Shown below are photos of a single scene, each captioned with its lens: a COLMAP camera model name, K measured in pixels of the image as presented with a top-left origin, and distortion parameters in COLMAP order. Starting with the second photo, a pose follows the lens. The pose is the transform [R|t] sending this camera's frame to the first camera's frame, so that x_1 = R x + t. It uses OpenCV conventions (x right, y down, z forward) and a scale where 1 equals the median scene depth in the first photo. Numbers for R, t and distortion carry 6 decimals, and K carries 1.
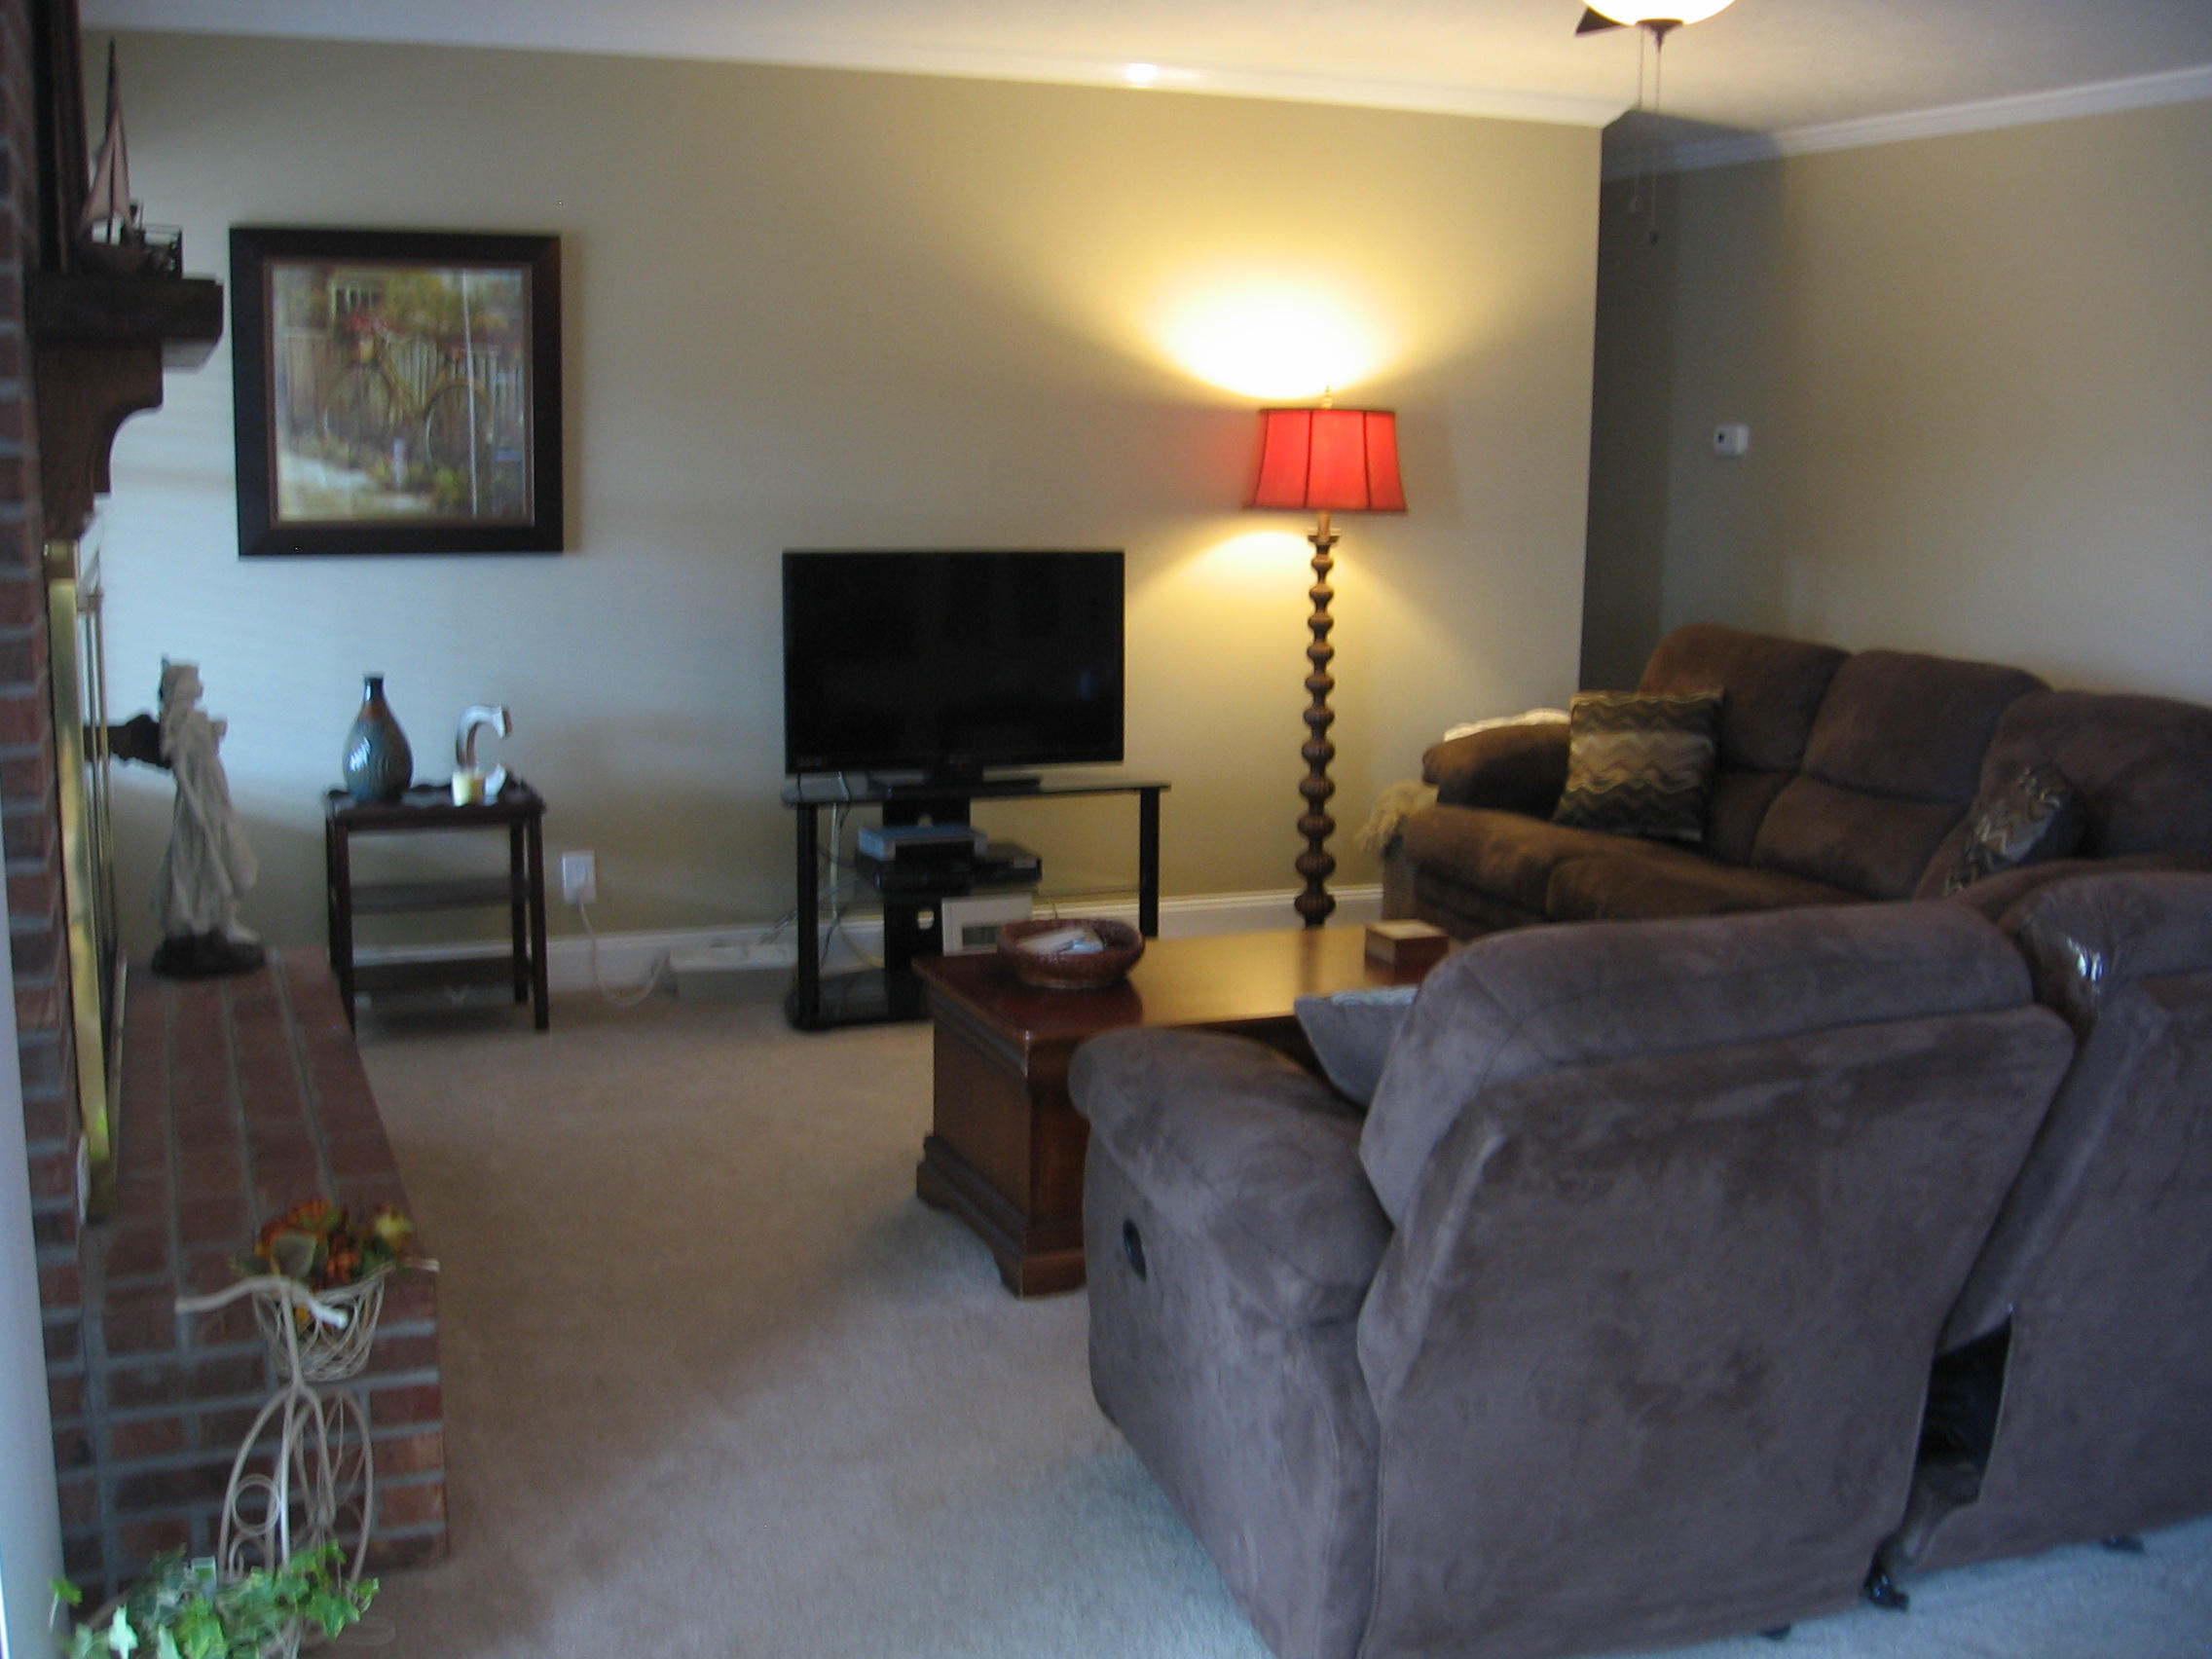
lens RADIAL K [[2299.3, 0, 1059.0], [0, 2299.3, 837.6], [0, 0, 1]] dist [-0.136021, 0.058049]
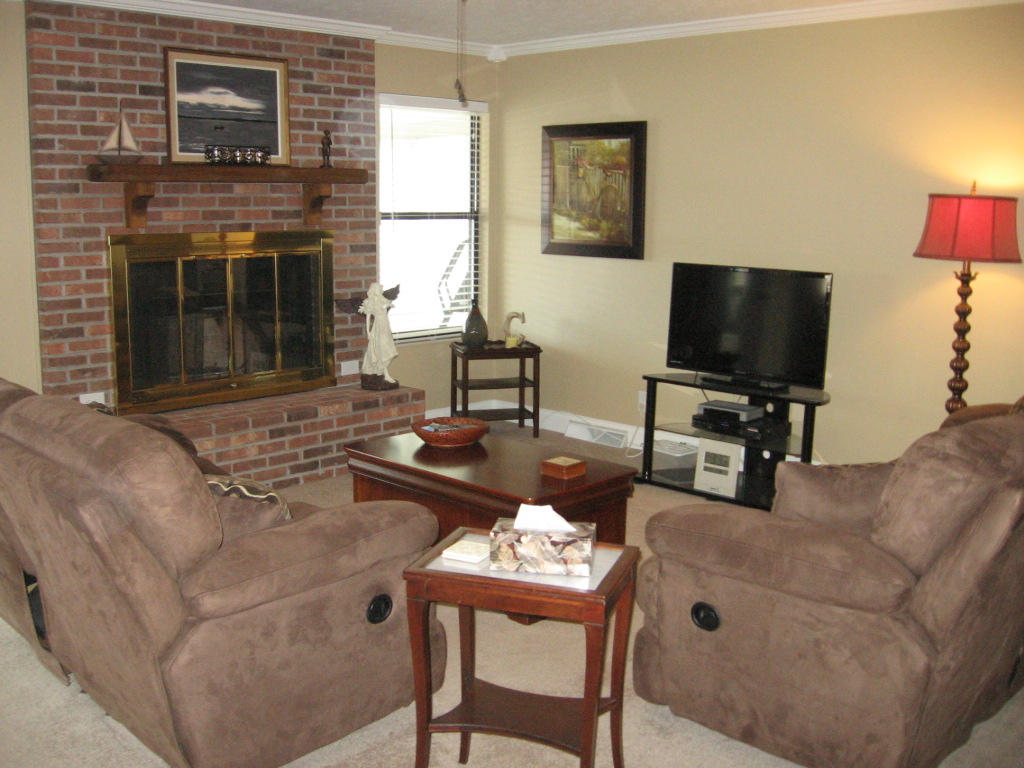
lens RADIAL K [[1064.4, 0, 490.3], [0, 1064.4, 387.7], [0, 0, 1]] dist [-0.136021, 0.058049]
pose [[0.403517, 0.147944, -0.902932, 0.725087], [-0.165826, 0.982324, 0.086845, -0.066993], [0.899820, 0.114687, 0.420917, 0.440868]]
